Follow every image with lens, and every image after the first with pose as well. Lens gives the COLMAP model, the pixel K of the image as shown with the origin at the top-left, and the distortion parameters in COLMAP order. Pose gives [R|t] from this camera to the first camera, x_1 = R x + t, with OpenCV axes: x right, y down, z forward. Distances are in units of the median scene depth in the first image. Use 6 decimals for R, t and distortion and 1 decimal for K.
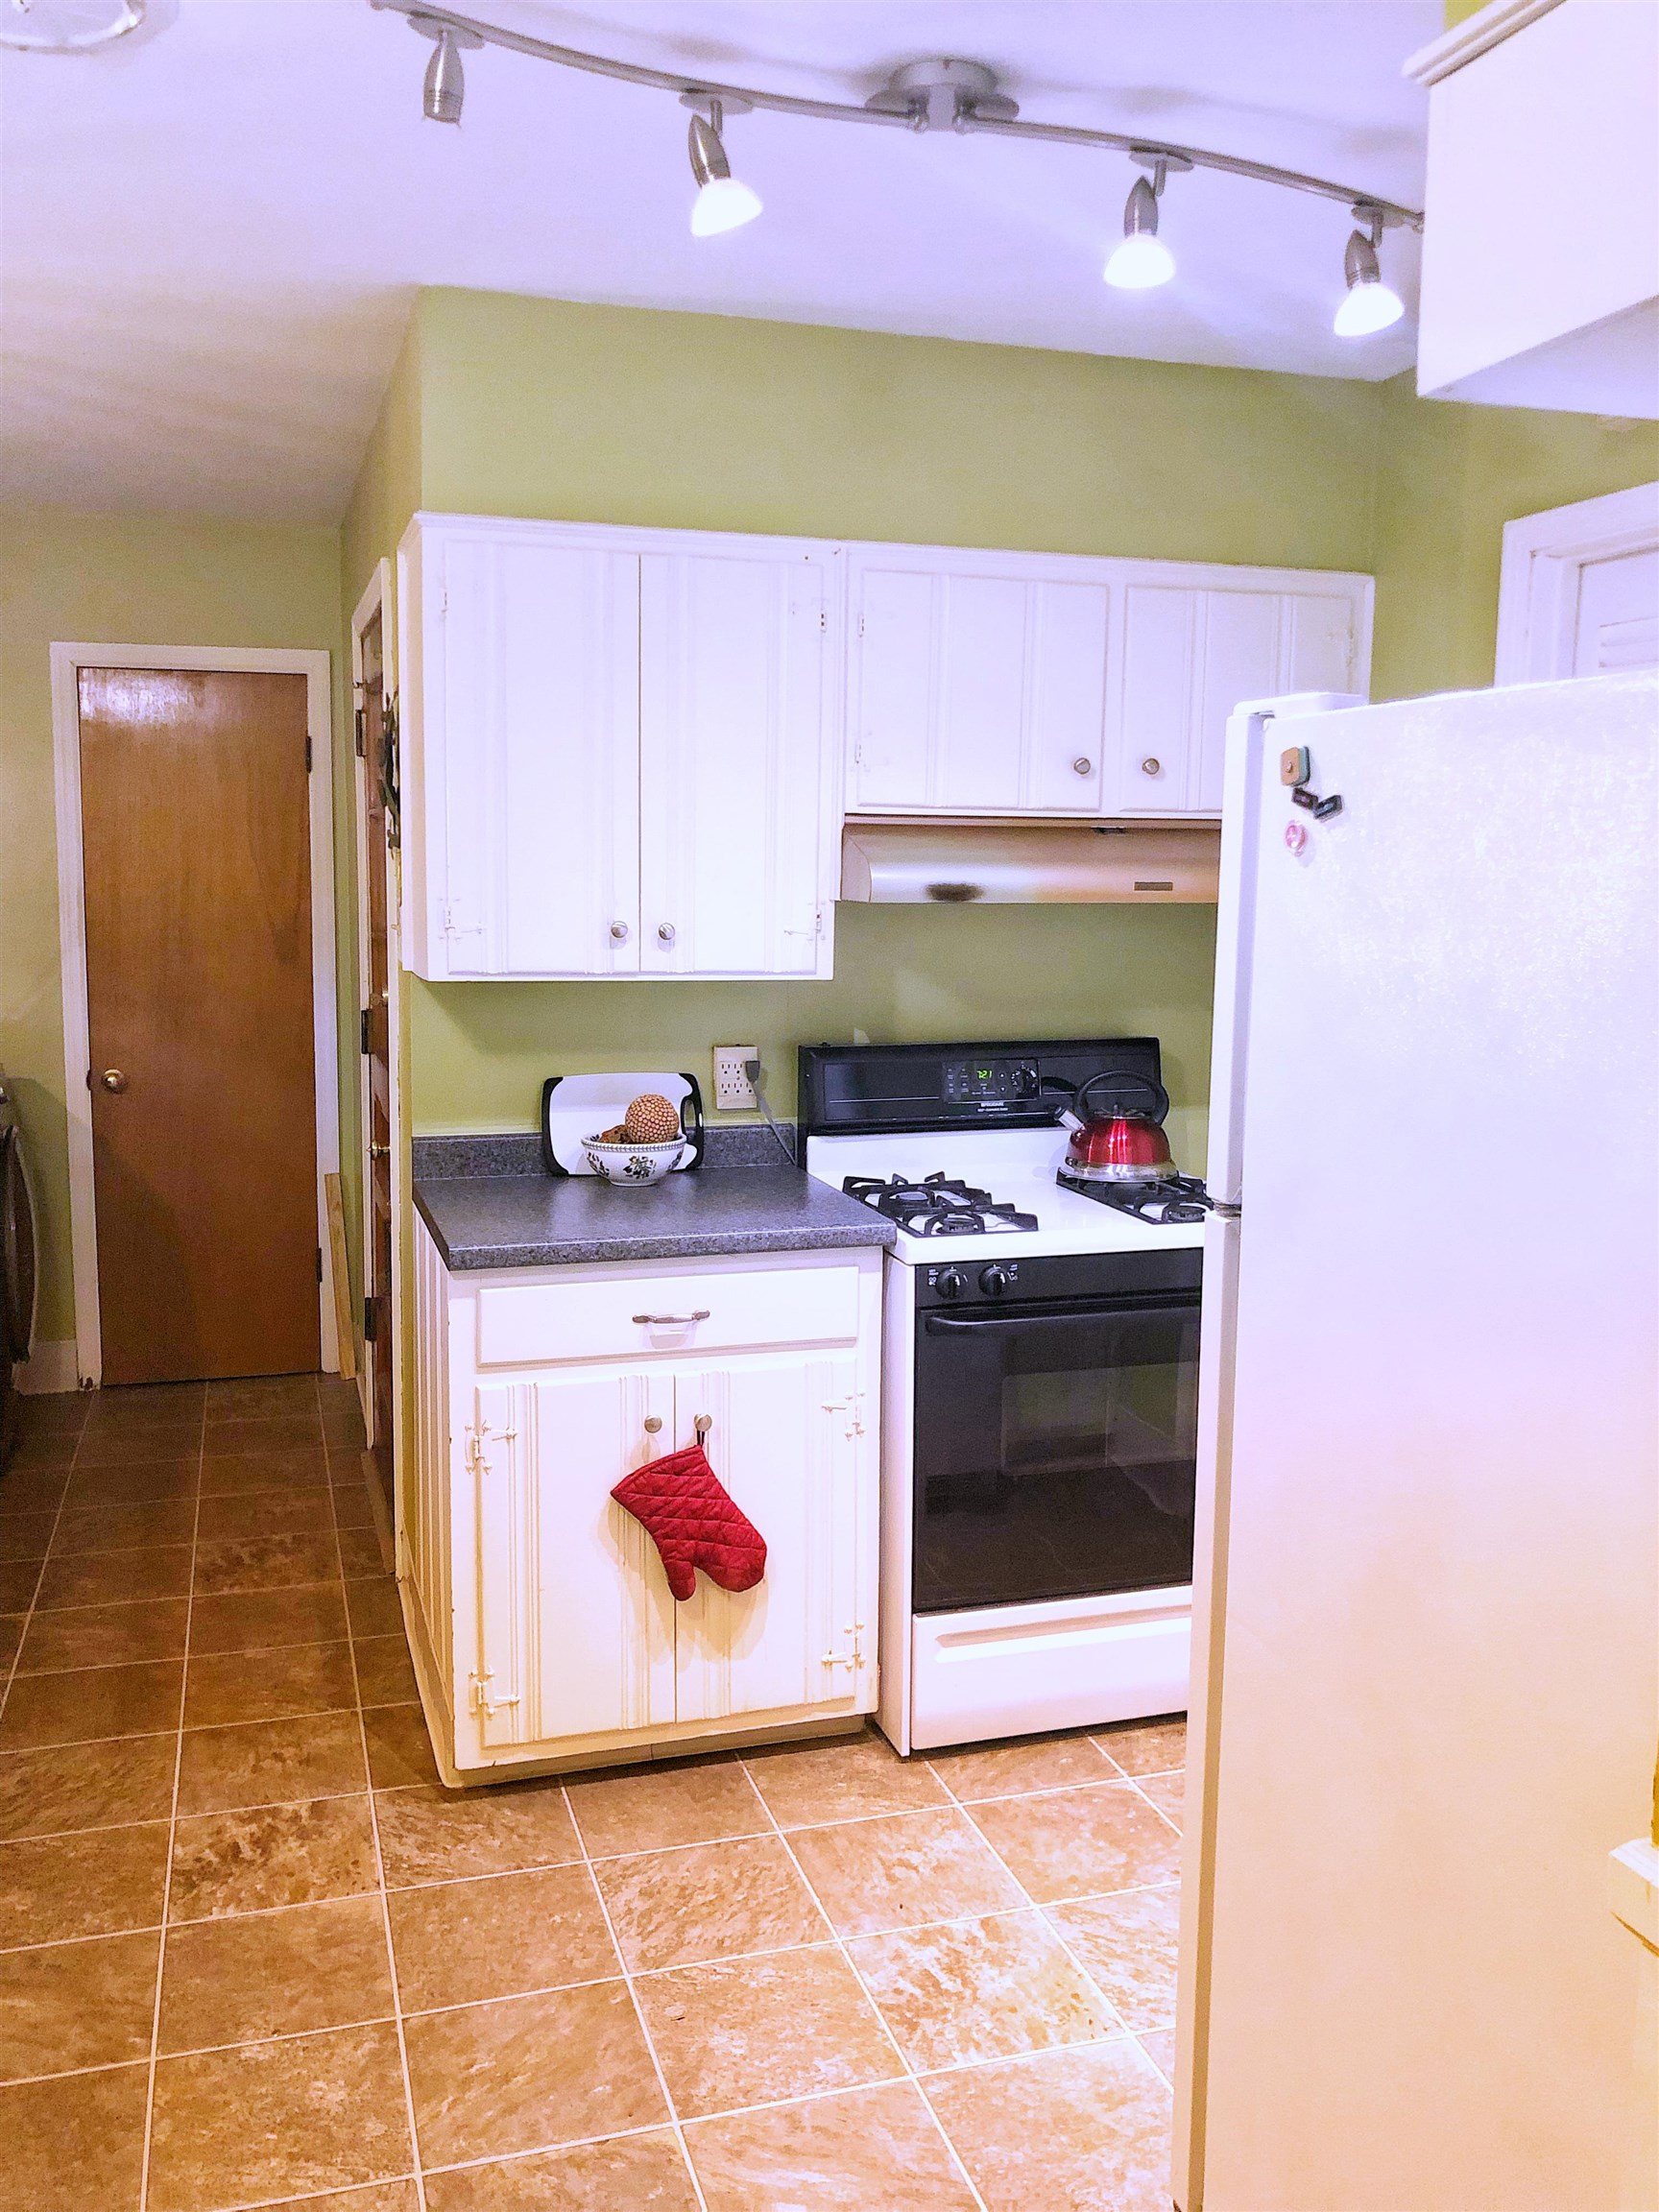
lens RADIAL K [[1793.0, 0, 806.2], [0, 1793.0, 1112.9], [0, 0, 1]] dist [0.002496, -0.004530]
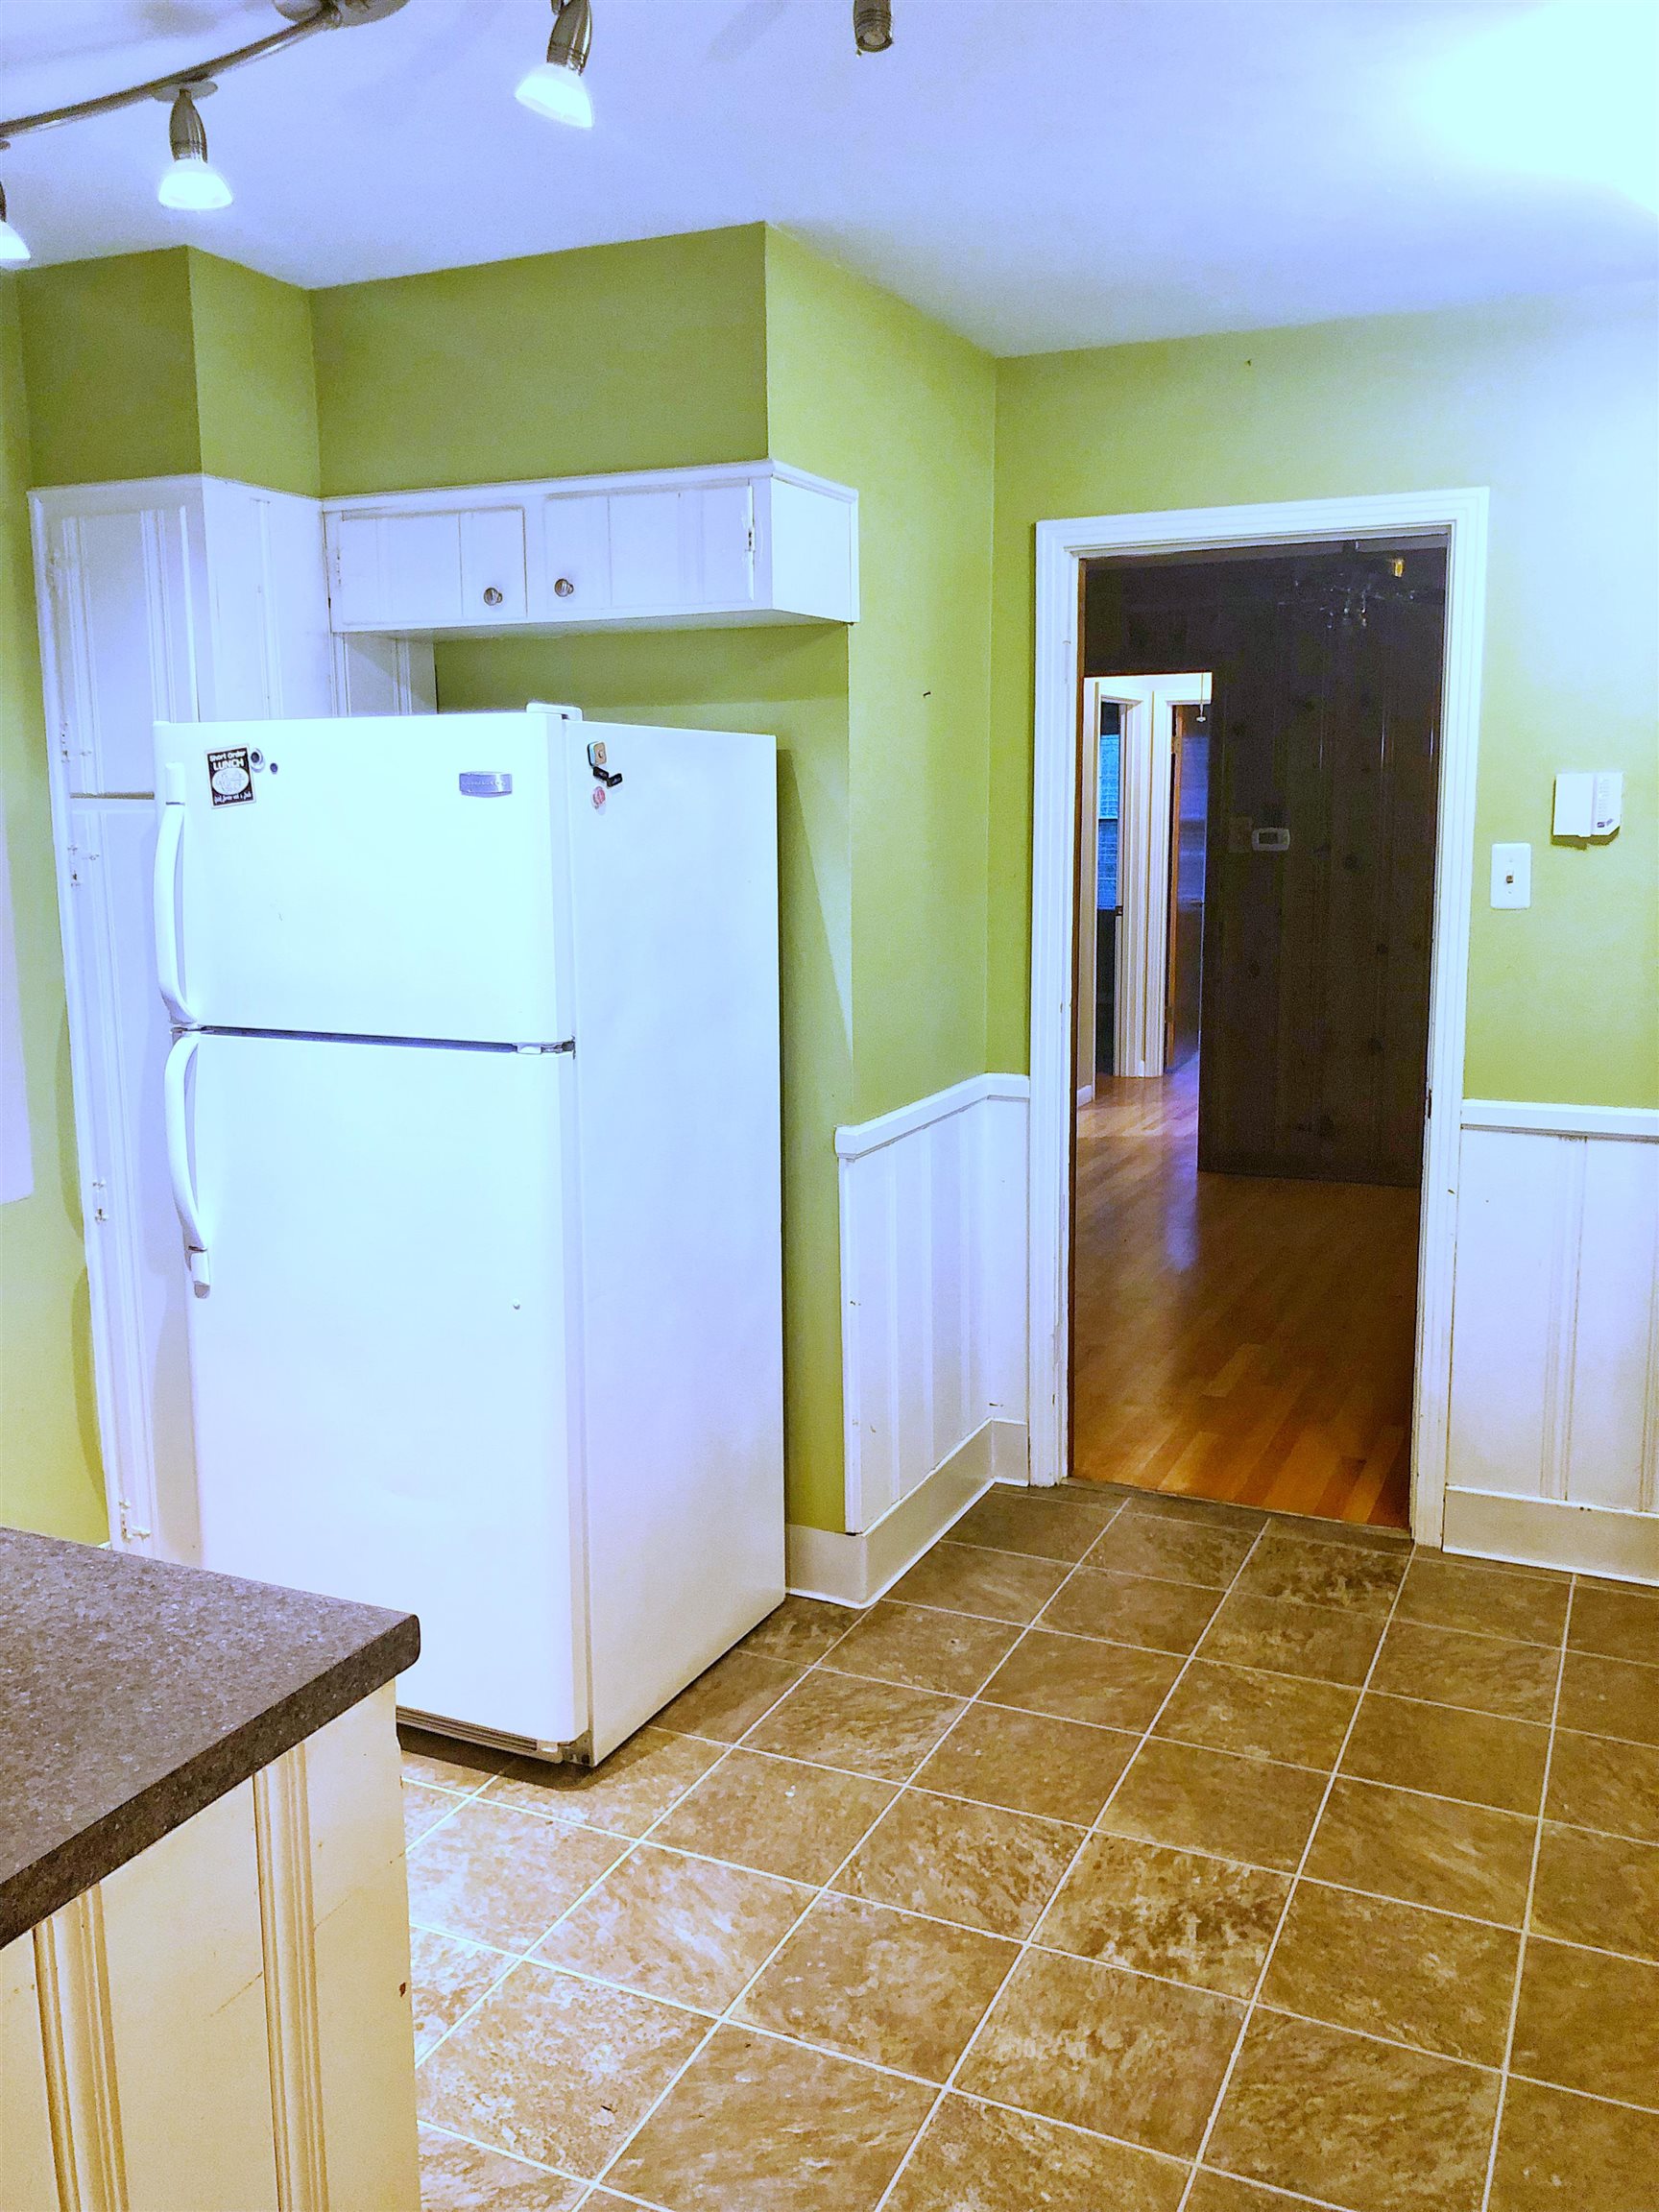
lens RADIAL K [[1793.0, 0, 825.5], [0, 1793.0, 1092.2], [0, 0, 1]] dist [0.002496, -0.004530]
pose [[-0.742273, -0.109461, 0.661097, -0.731101], [0.083589, 0.963737, 0.253424, -0.236530], [-0.664864, 0.243370, -0.706206, 1.670259]]
